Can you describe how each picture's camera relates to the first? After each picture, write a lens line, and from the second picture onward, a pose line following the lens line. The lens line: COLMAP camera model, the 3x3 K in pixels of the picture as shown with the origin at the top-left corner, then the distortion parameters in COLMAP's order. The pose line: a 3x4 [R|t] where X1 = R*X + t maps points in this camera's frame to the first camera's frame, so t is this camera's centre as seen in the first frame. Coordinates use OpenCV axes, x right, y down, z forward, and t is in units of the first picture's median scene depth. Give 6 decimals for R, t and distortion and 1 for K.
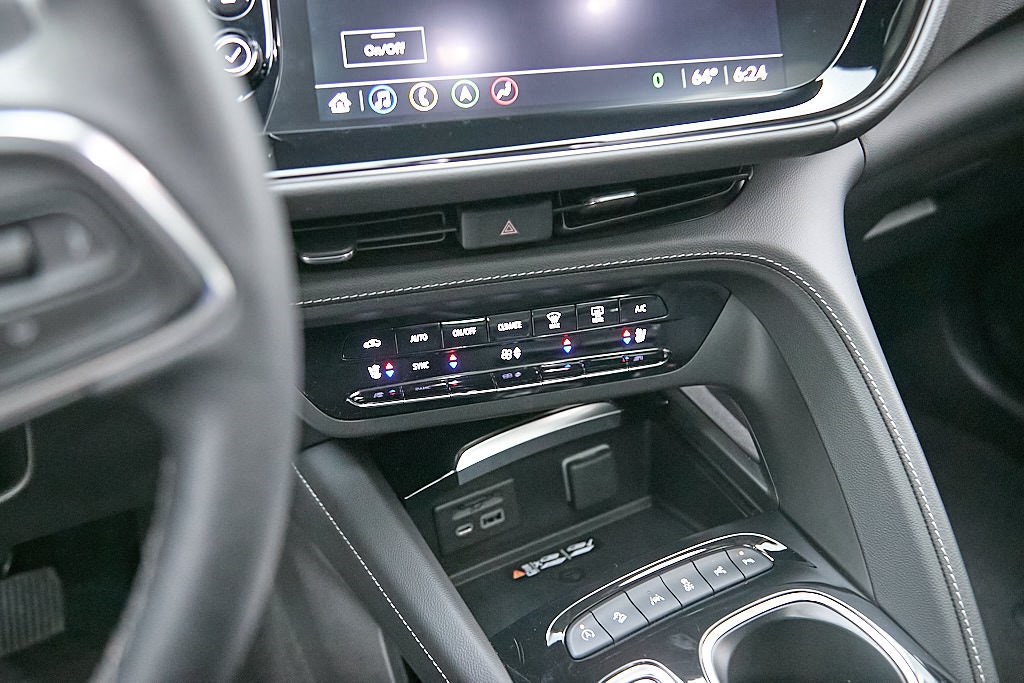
lens RADIAL K [[1010.2, 0, 512.0], [0, 1010.2, 341.5], [0, 0, 1]] dist [-0.007457, 0.017492]
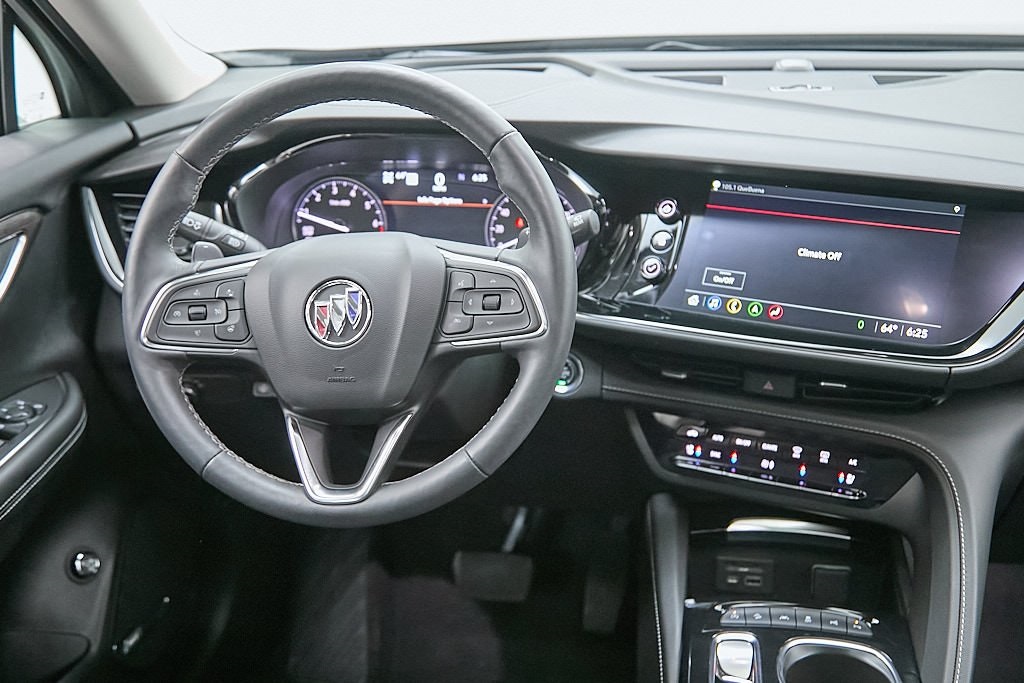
lens RADIAL K [[1190.1, 0, 512.0], [0, 1190.1, 341.5], [0, 0, 1]] dist [0.015003, 0.055335]
pose [[0.779978, 0.216034, -0.587336, 0.813032], [-0.344207, 0.931907, -0.114330, 0.201371], [0.522644, 0.291340, 0.801227, -0.907218]]
